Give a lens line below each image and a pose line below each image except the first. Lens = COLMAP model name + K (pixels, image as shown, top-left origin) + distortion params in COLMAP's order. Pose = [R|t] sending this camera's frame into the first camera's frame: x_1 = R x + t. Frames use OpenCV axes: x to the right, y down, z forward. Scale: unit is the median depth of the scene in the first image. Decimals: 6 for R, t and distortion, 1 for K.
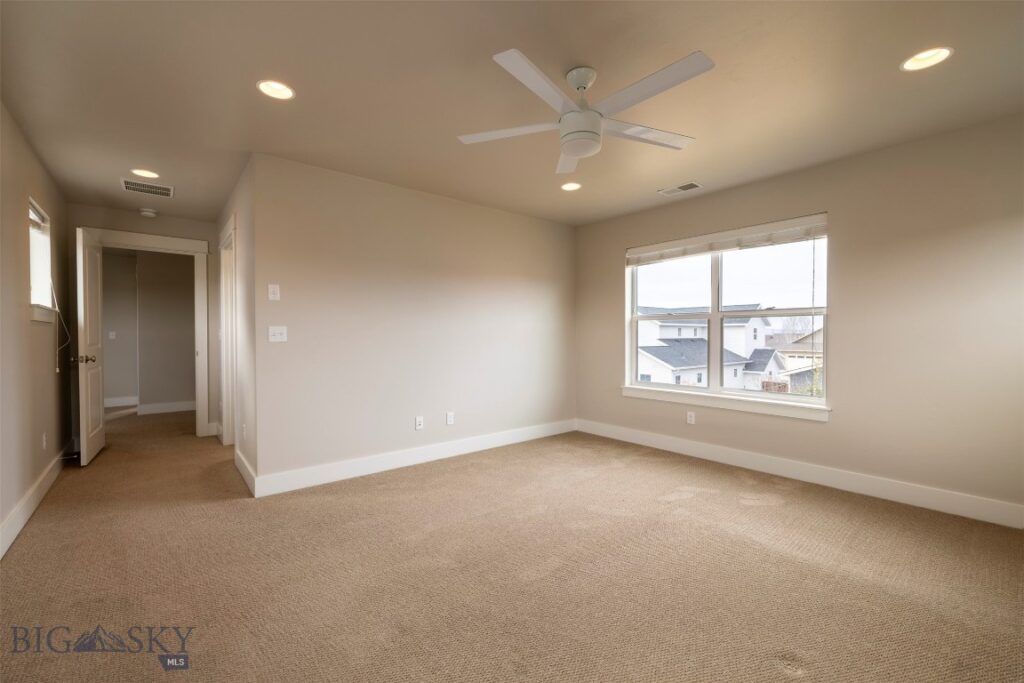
lens RADIAL K [[447.2, 0, 512.2], [0, 447.2, 336.1], [0, 0, 1]] dist [0.001567, 0.000401]
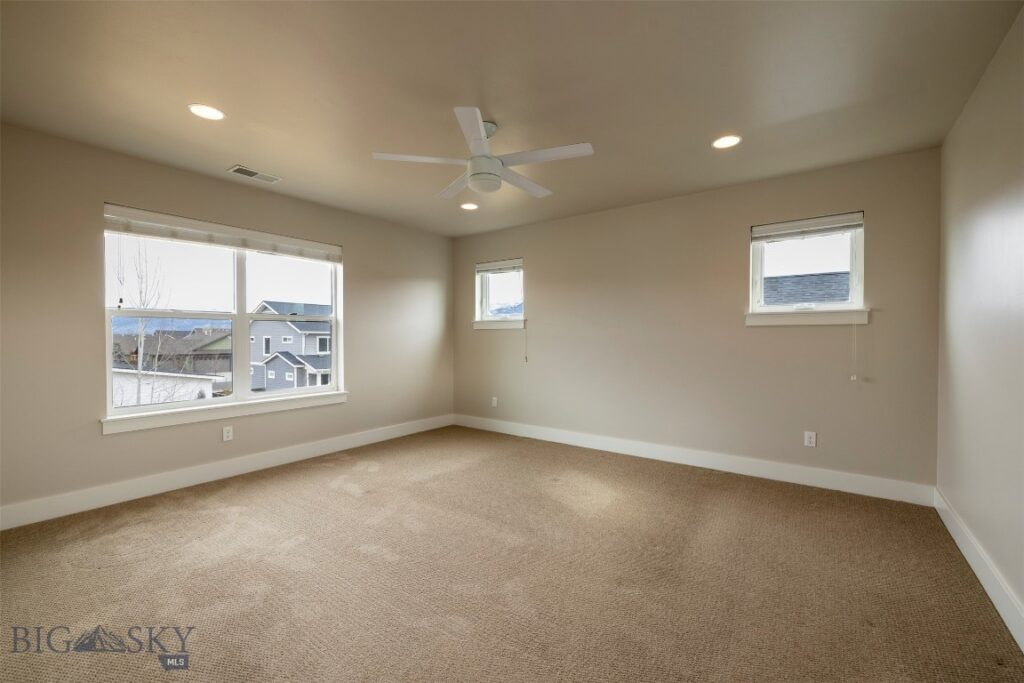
lens RADIAL K [[447.2, 0, 507.1], [0, 447.2, 339.3], [0, 0, 1]] dist [0.001567, 0.000401]
pose [[-0.262440, -0.003514, 0.964942, -0.605432], [0.005981, 0.999968, 0.005268, -0.001583], [-0.964930, 0.007154, -0.262411, 0.734557]]
